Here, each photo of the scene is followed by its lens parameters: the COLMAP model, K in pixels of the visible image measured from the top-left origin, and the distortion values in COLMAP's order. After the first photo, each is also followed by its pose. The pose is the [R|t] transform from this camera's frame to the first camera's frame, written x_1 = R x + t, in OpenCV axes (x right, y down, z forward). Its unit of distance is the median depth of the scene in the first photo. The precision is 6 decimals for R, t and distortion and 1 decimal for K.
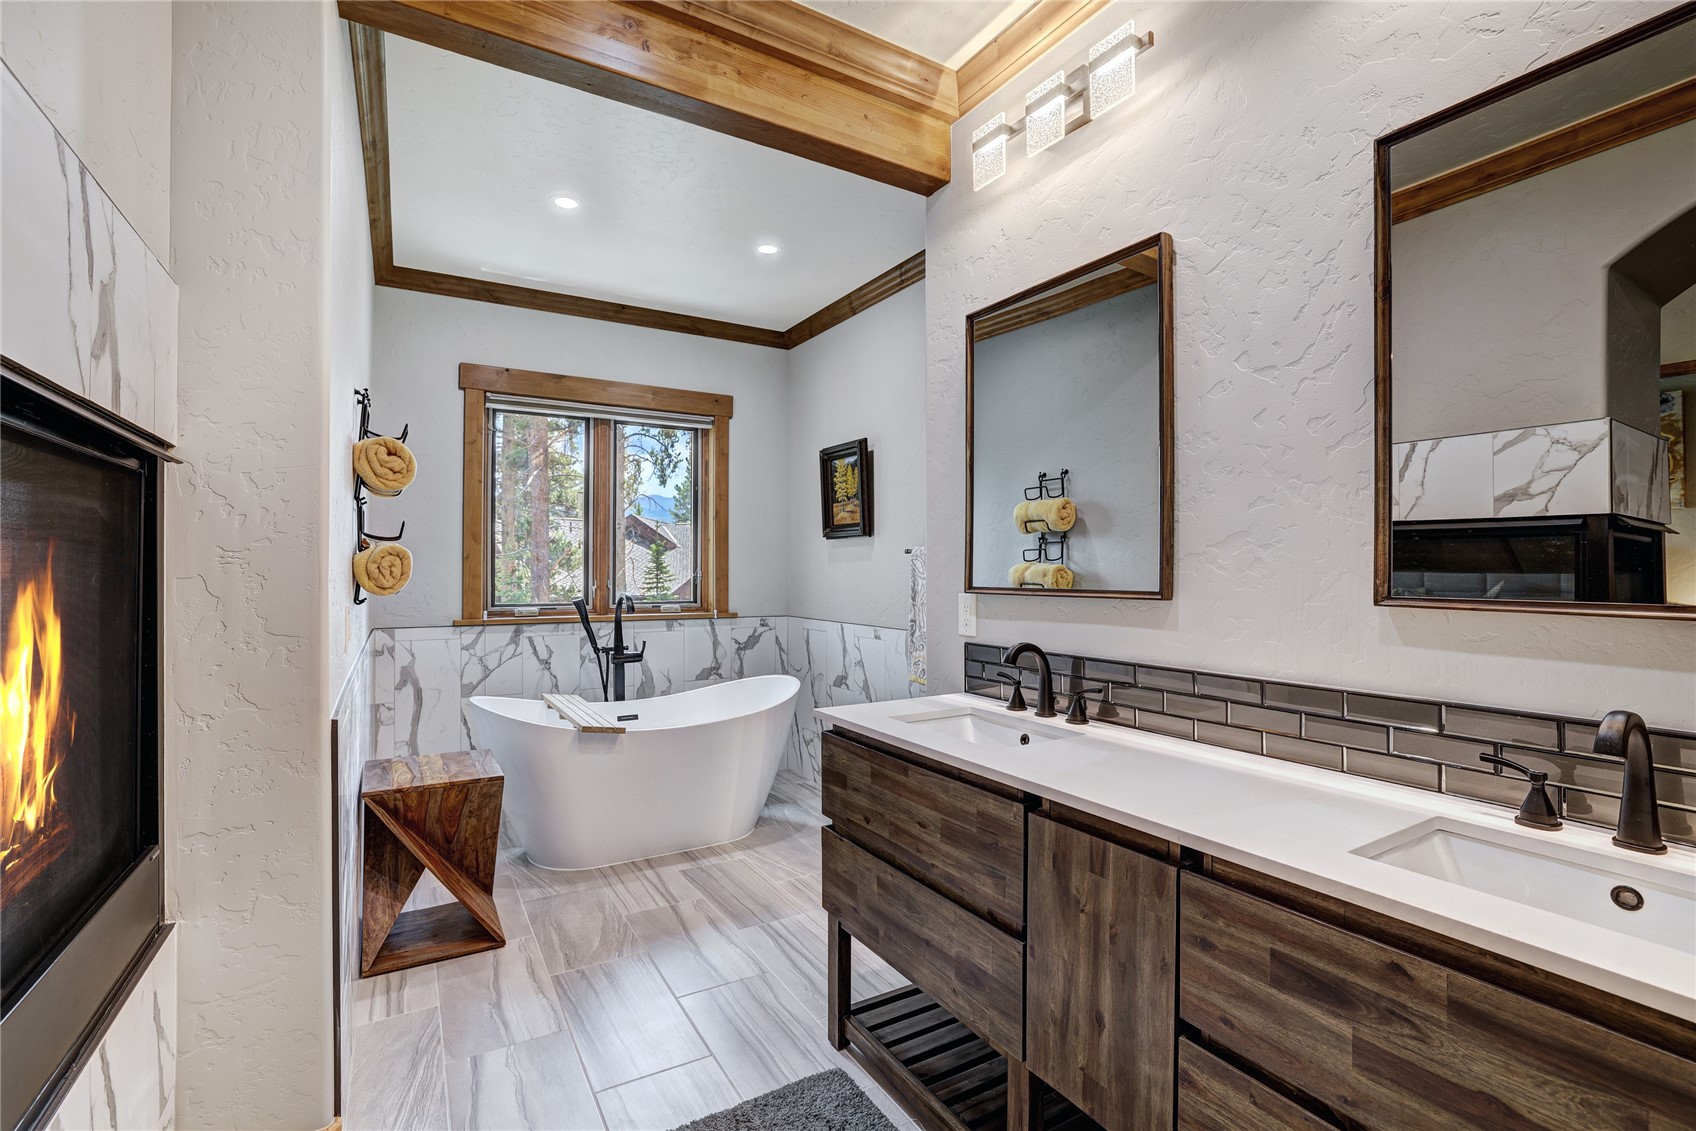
lens RADIAL K [[792.3, 0, 838.3], [0, 792.3, 561.5], [0, 0, 1]] dist [-0.026269, 0.011987]
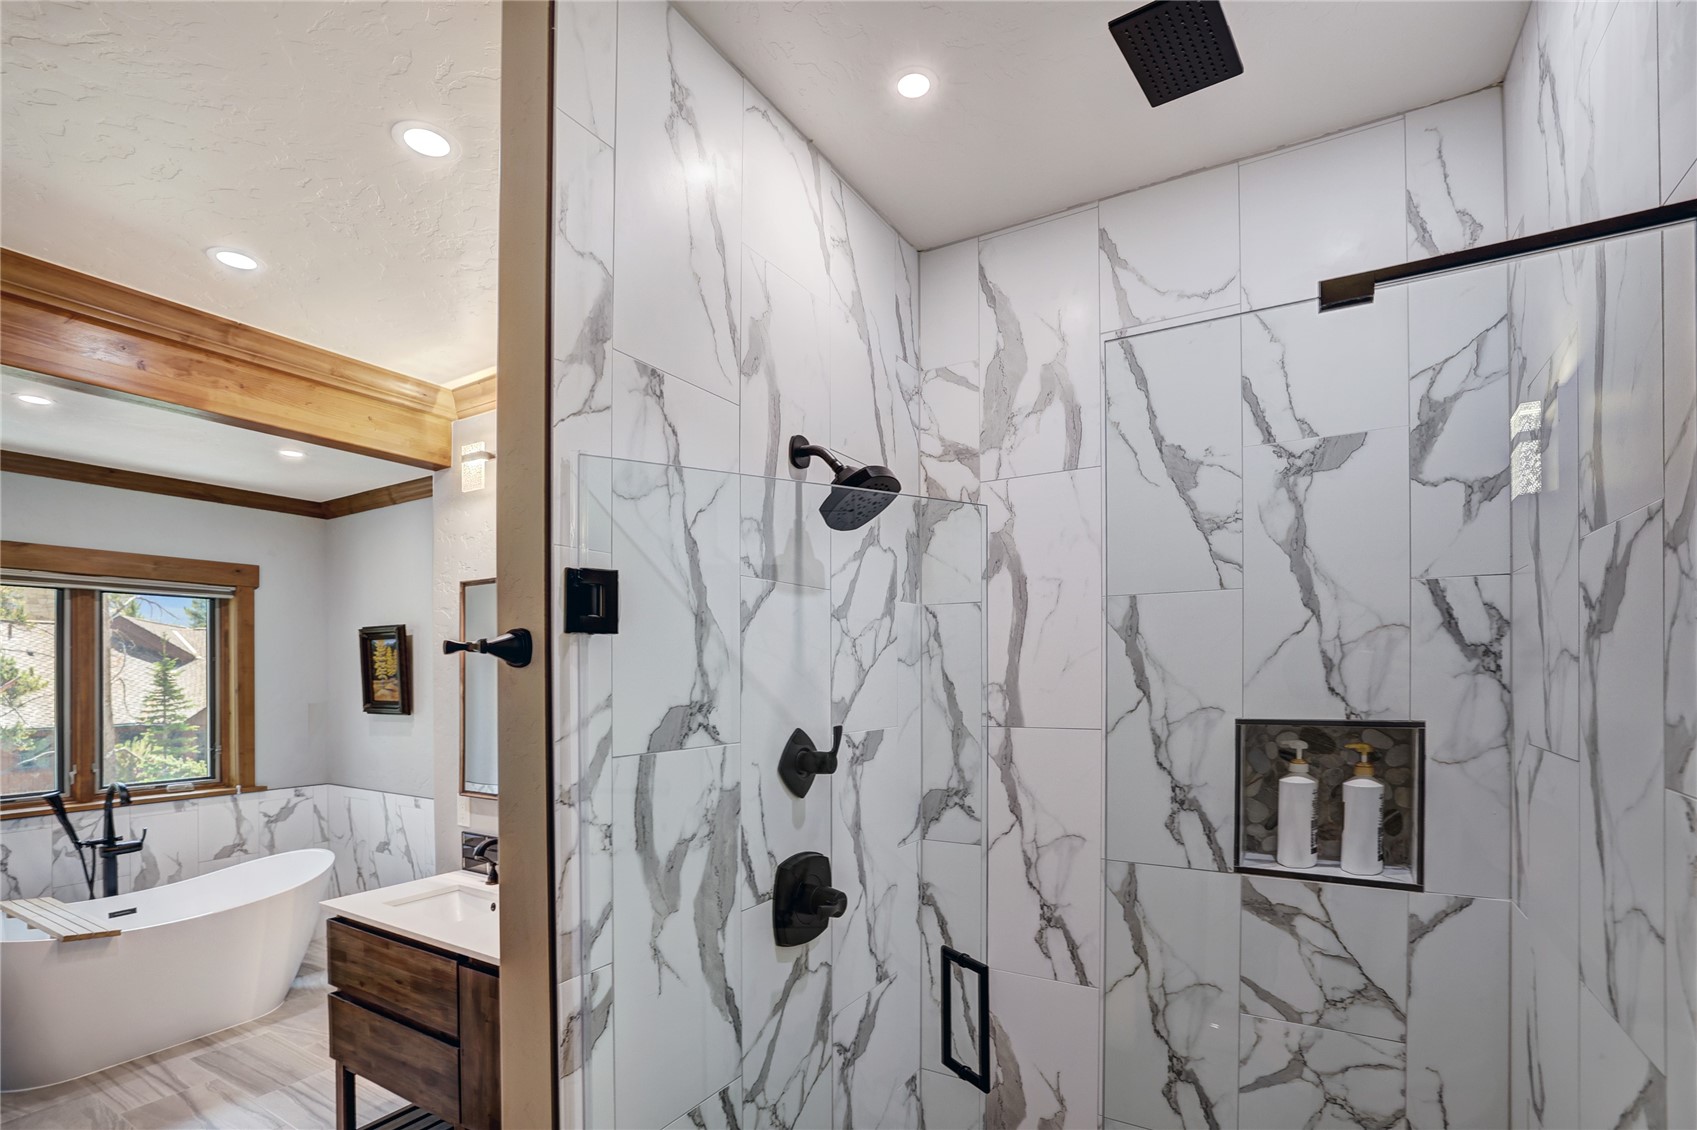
lens RADIAL K [[792.8, 0, 853.4], [0, 792.8, 672.7], [0, 0, 1]] dist [-0.026269, 0.011987]
pose [[0.879035, -0.006979, 0.476707, 0.060962], [0.006971, 0.999974, 0.001786, -0.086478], [-0.476707, 0.001753, 0.879061, -0.248916]]
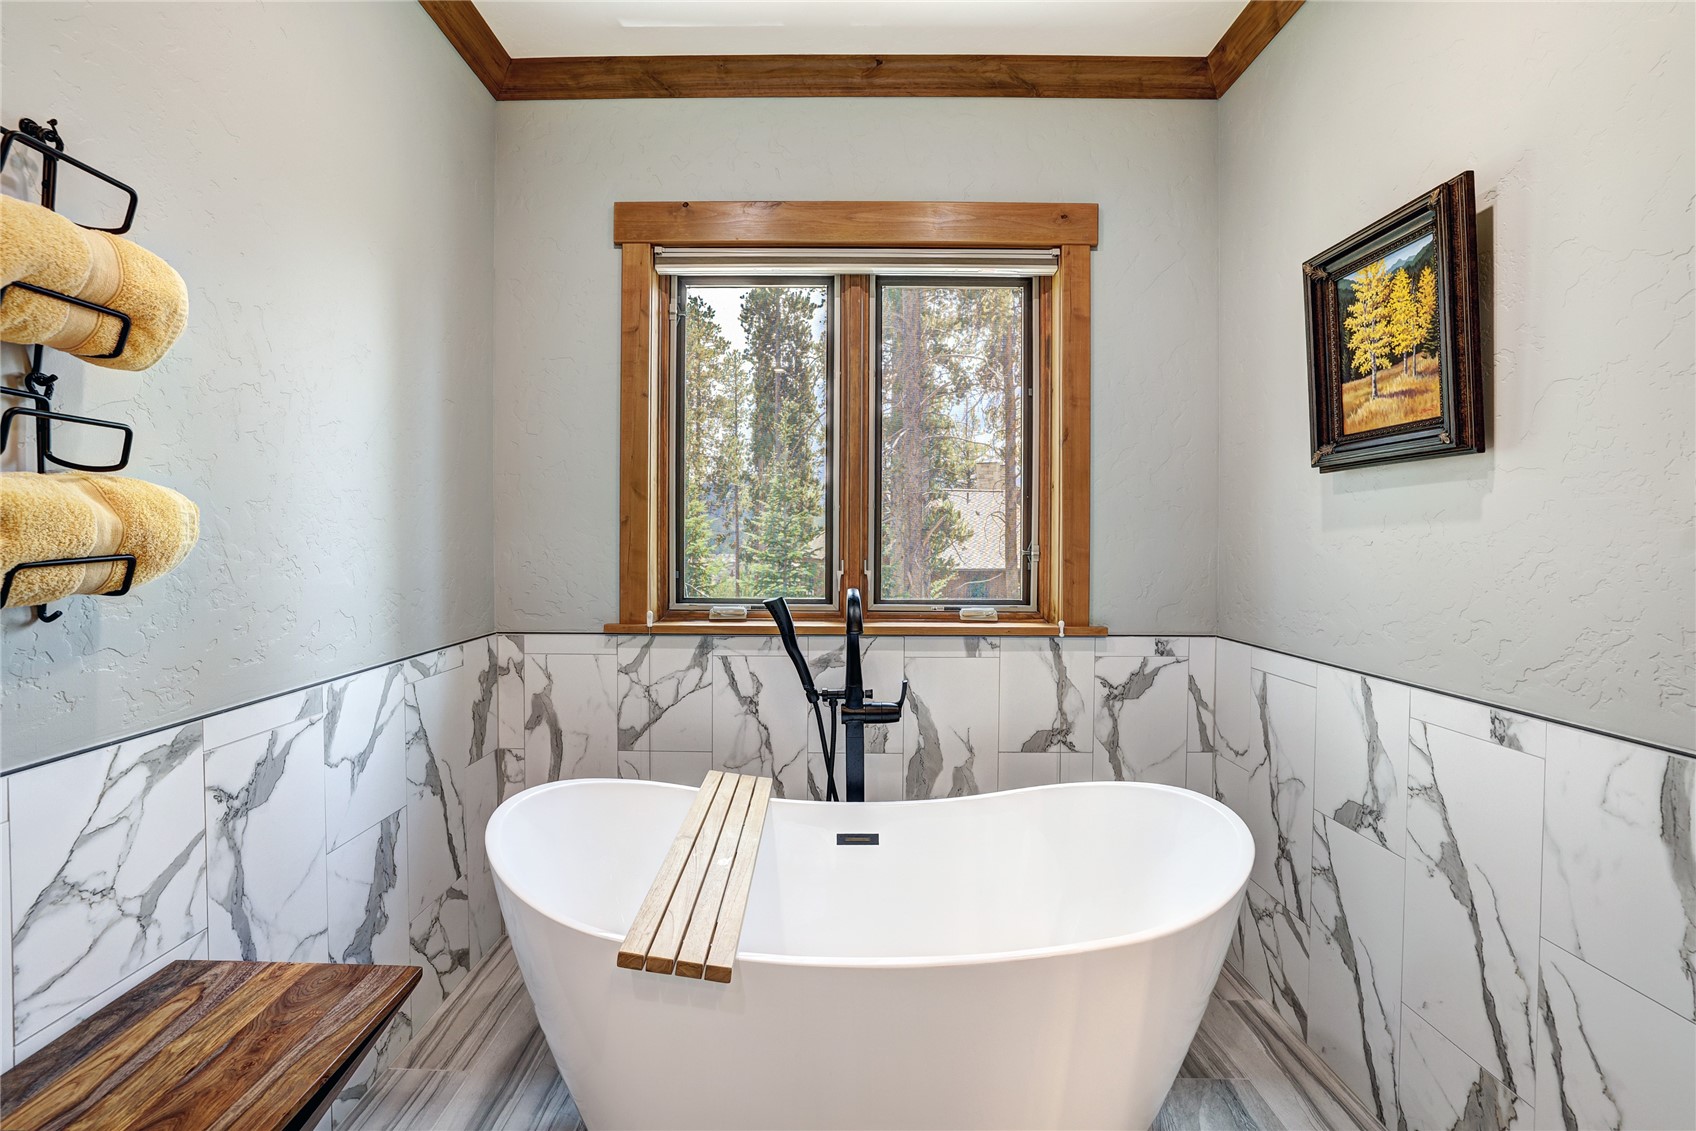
lens RADIAL K [[792.3, 0, 809.9], [0, 792.3, 549.5], [0, 0, 1]] dist [-0.026269, 0.011987]
pose [[0.860655, 0.008794, -0.509112, -0.038988], [0.001162, 0.999814, 0.019234, 0.004908], [0.509187, -0.017145, 0.860485, 0.545662]]
